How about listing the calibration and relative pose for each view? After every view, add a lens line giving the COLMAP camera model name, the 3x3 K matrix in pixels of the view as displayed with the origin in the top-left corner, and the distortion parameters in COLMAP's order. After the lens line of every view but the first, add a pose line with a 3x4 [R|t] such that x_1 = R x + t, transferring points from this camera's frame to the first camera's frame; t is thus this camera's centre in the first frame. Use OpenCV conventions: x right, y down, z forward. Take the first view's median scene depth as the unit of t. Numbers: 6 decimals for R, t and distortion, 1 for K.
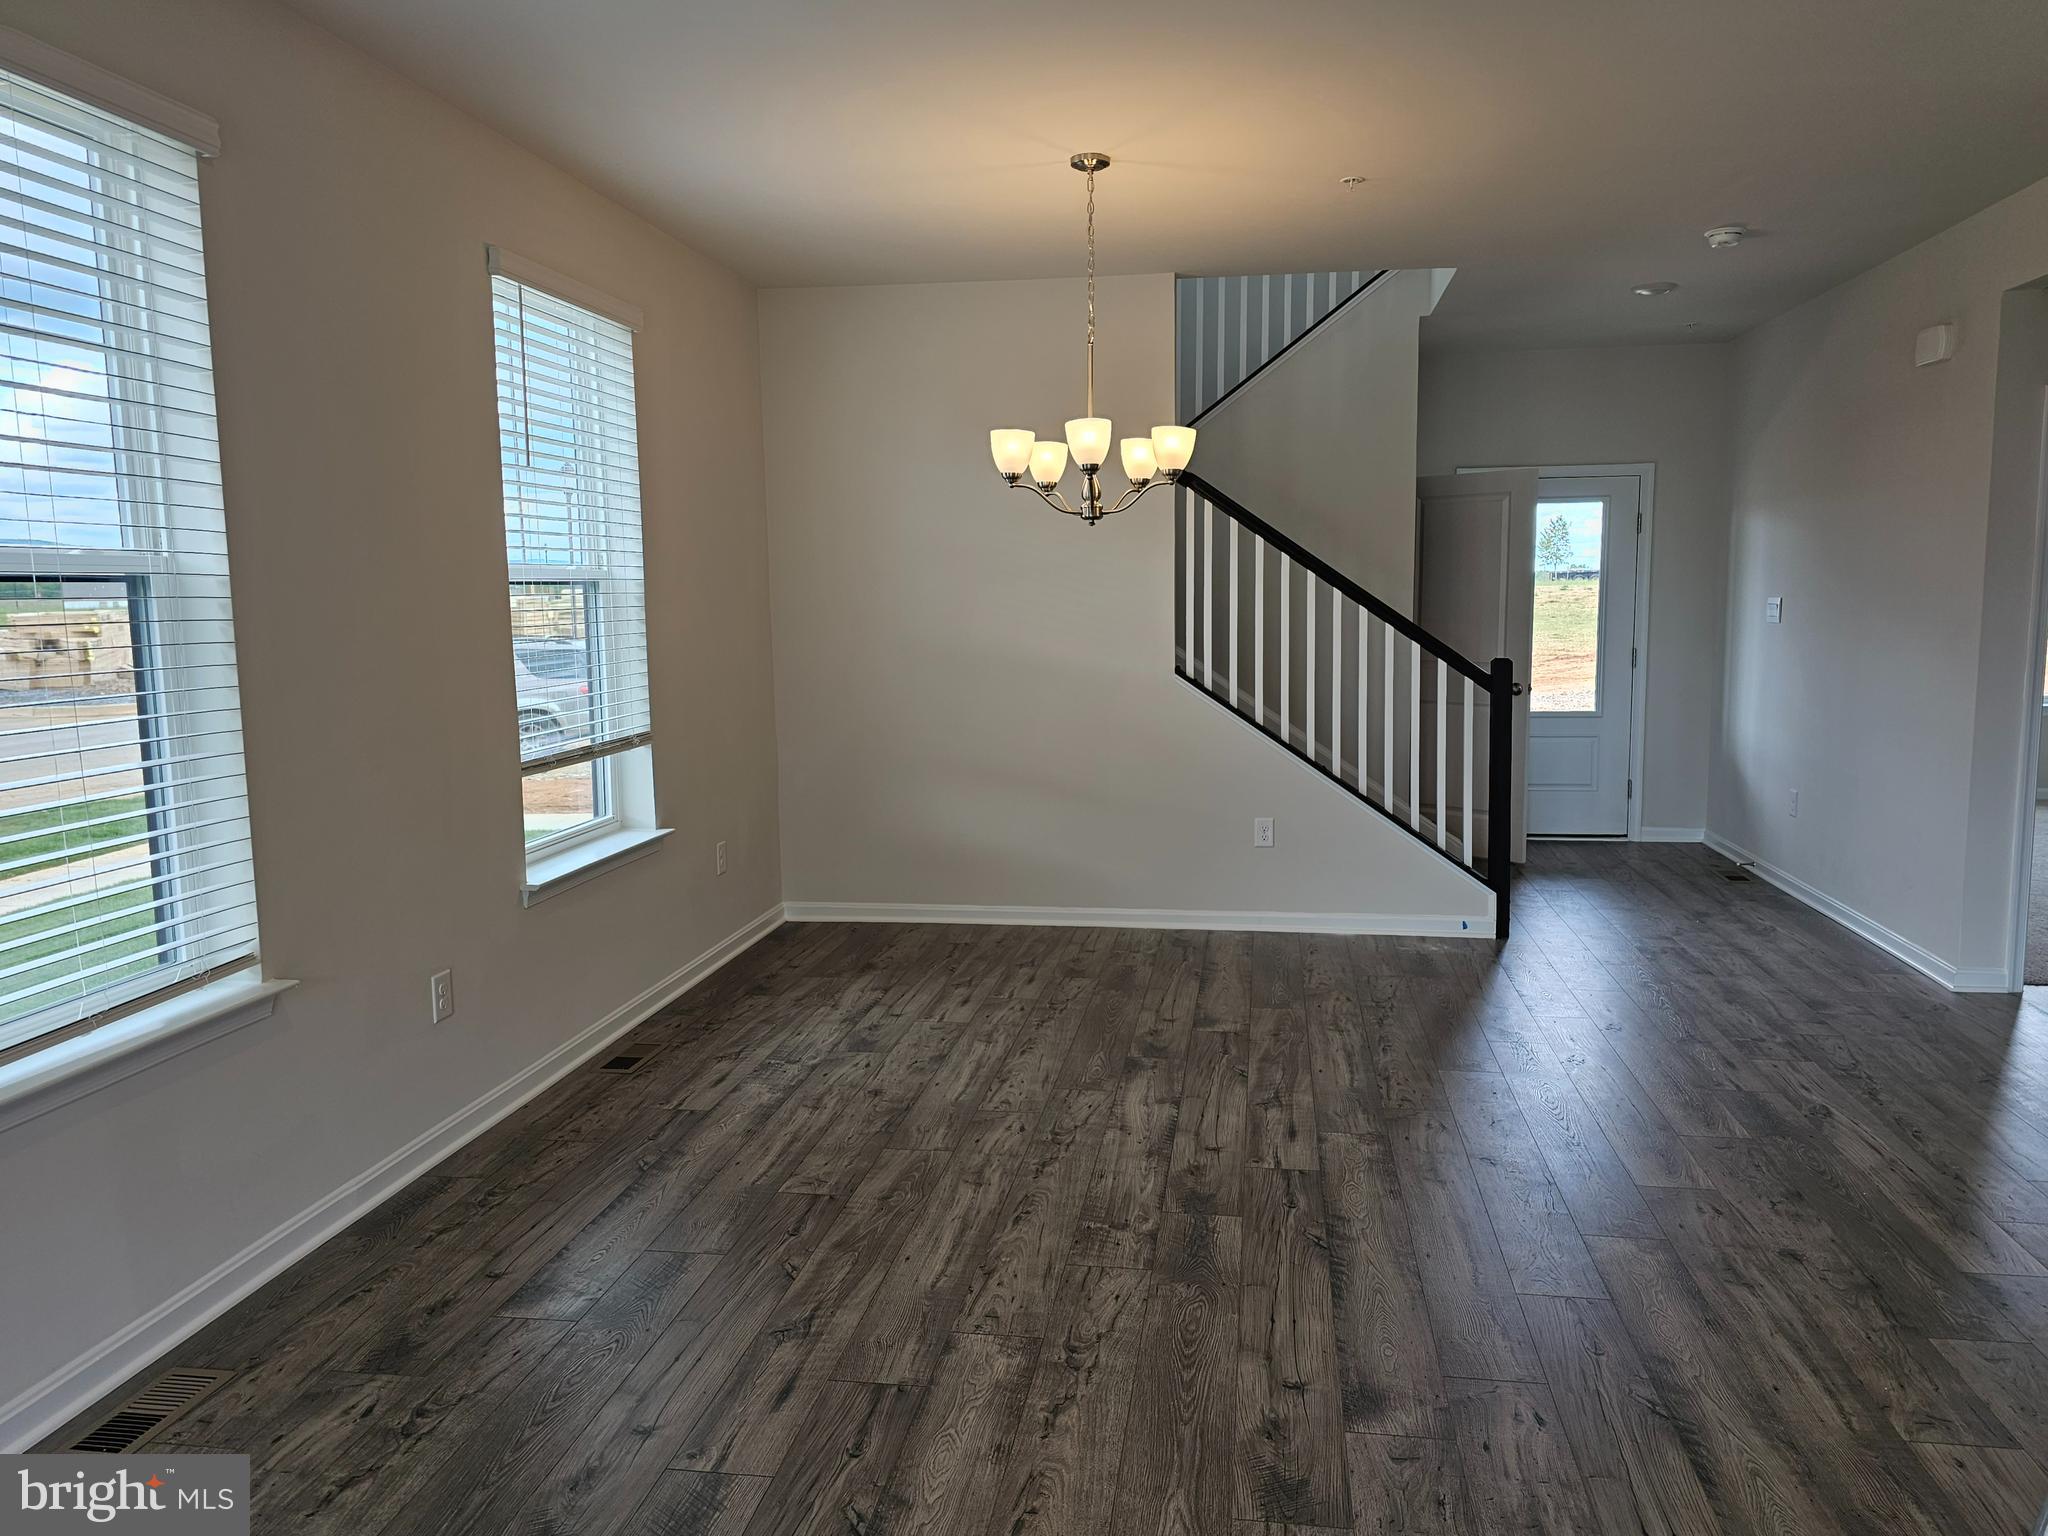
lens RADIAL K [[1411.6, 0, 1044.3], [0, 1411.6, 758.3], [0, 0, 1]] dist [0.054457, -0.041678]
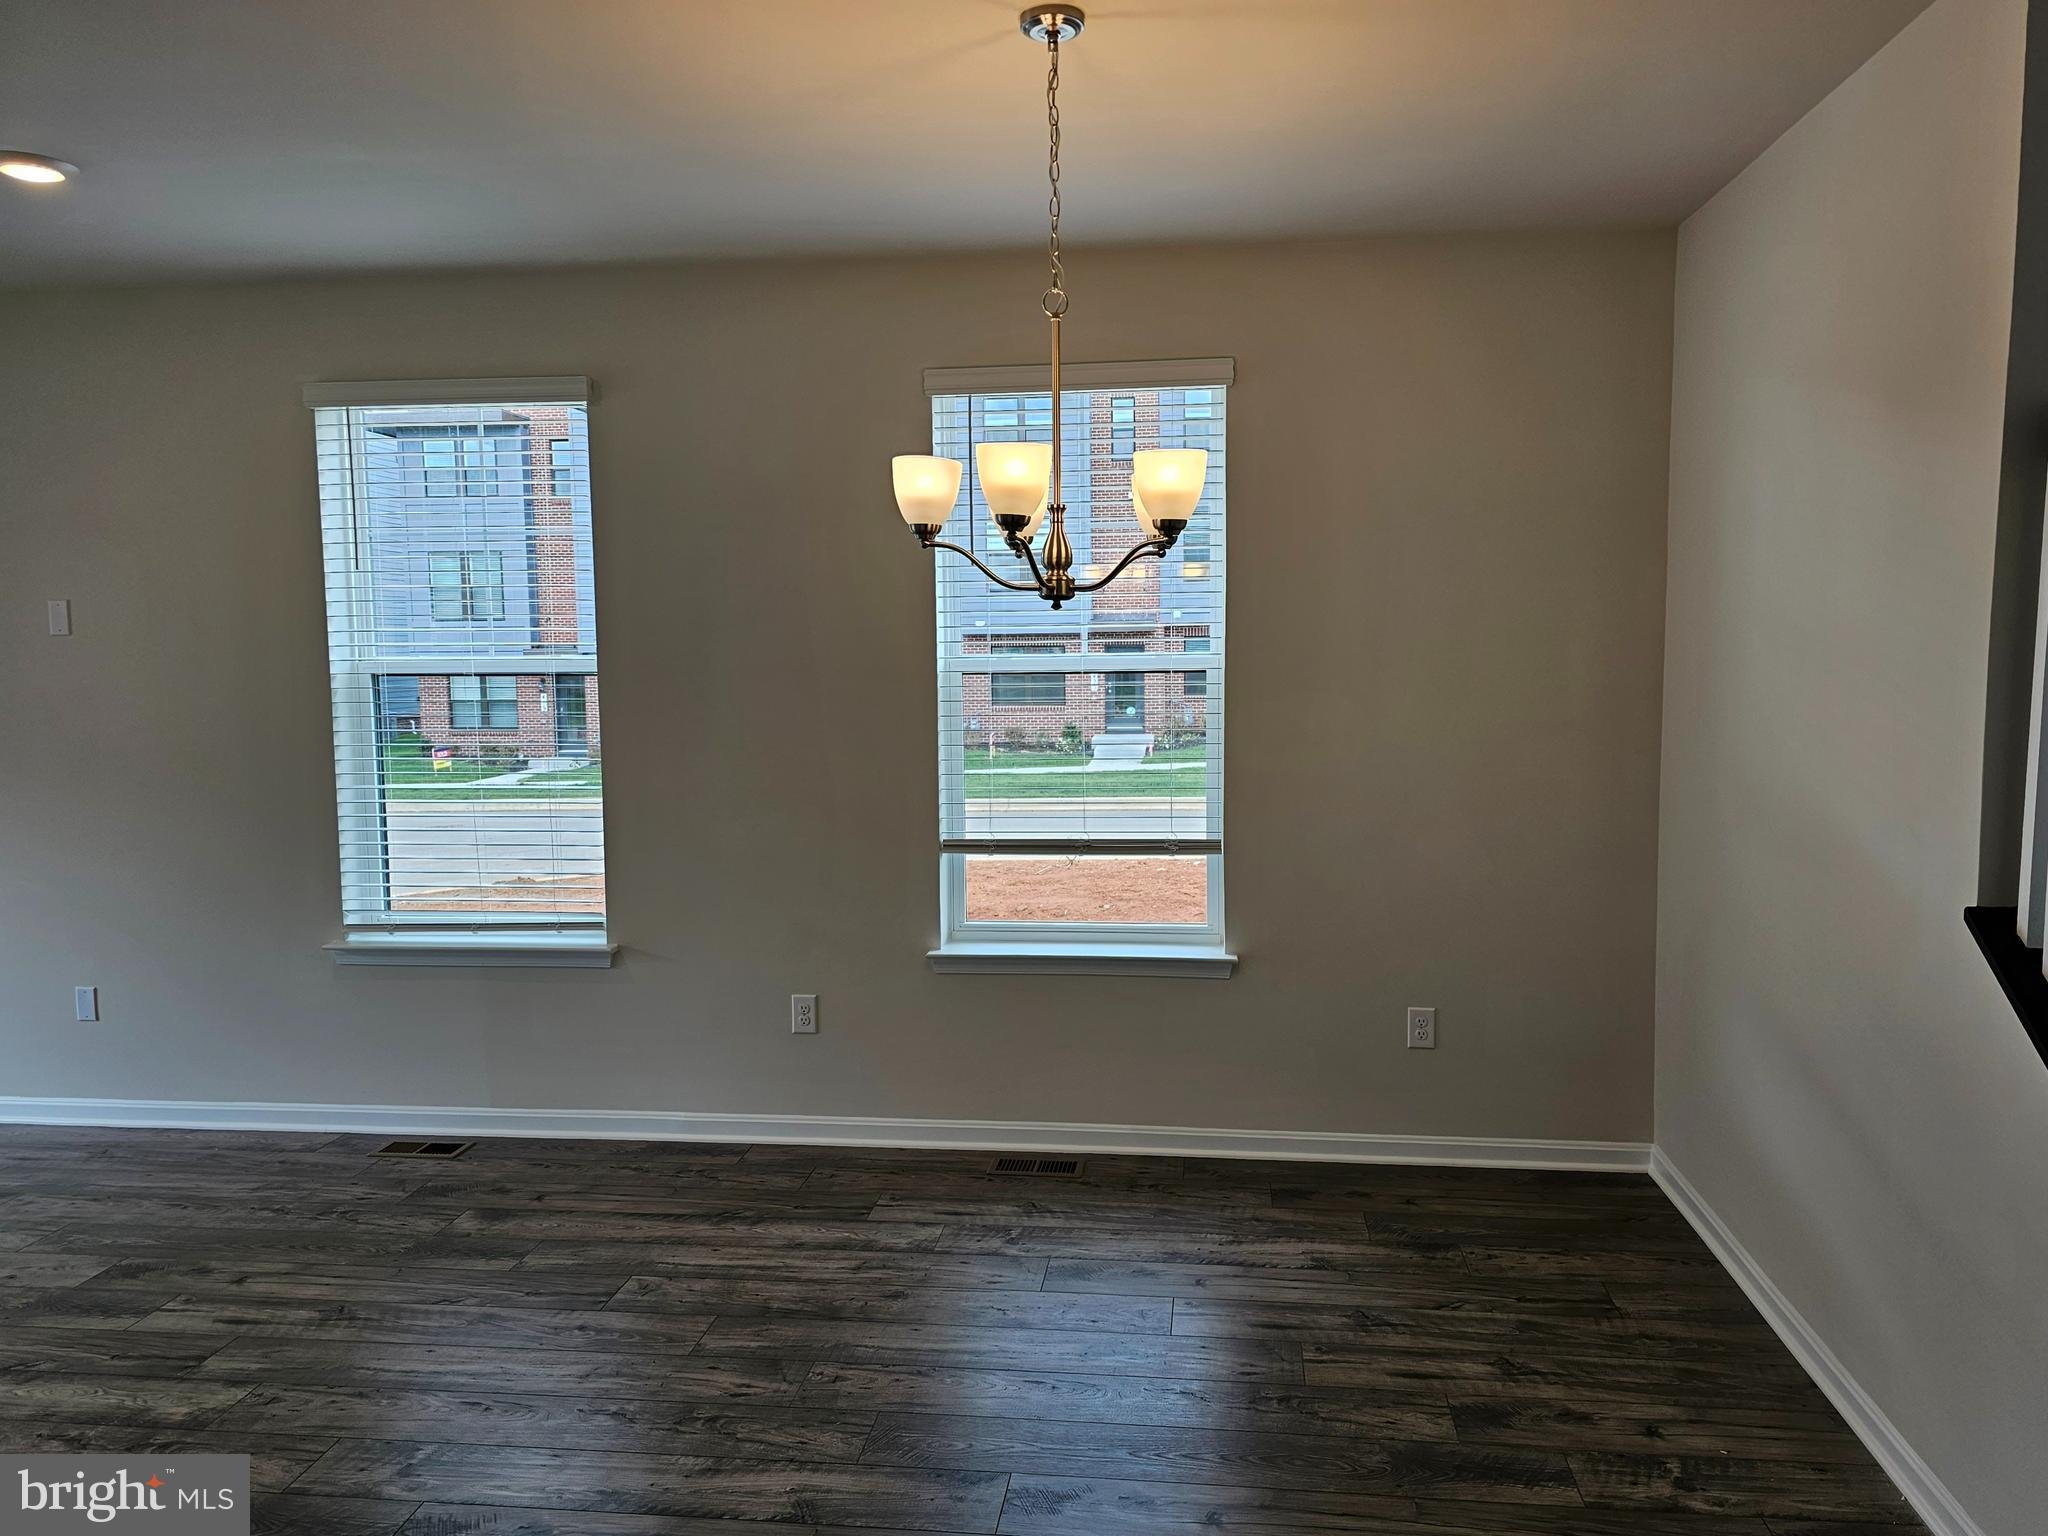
lens RADIAL K [[1411.6, 0, 1033.6], [0, 1411.6, 768.7], [0, 0, 1]] dist [0.054457, -0.041678]
pose [[0.035960, 0.107299, -0.993576, 0.693499], [-0.107567, 0.988859, 0.102896, -0.168052], [0.993547, 0.103176, 0.047101, 1.028375]]
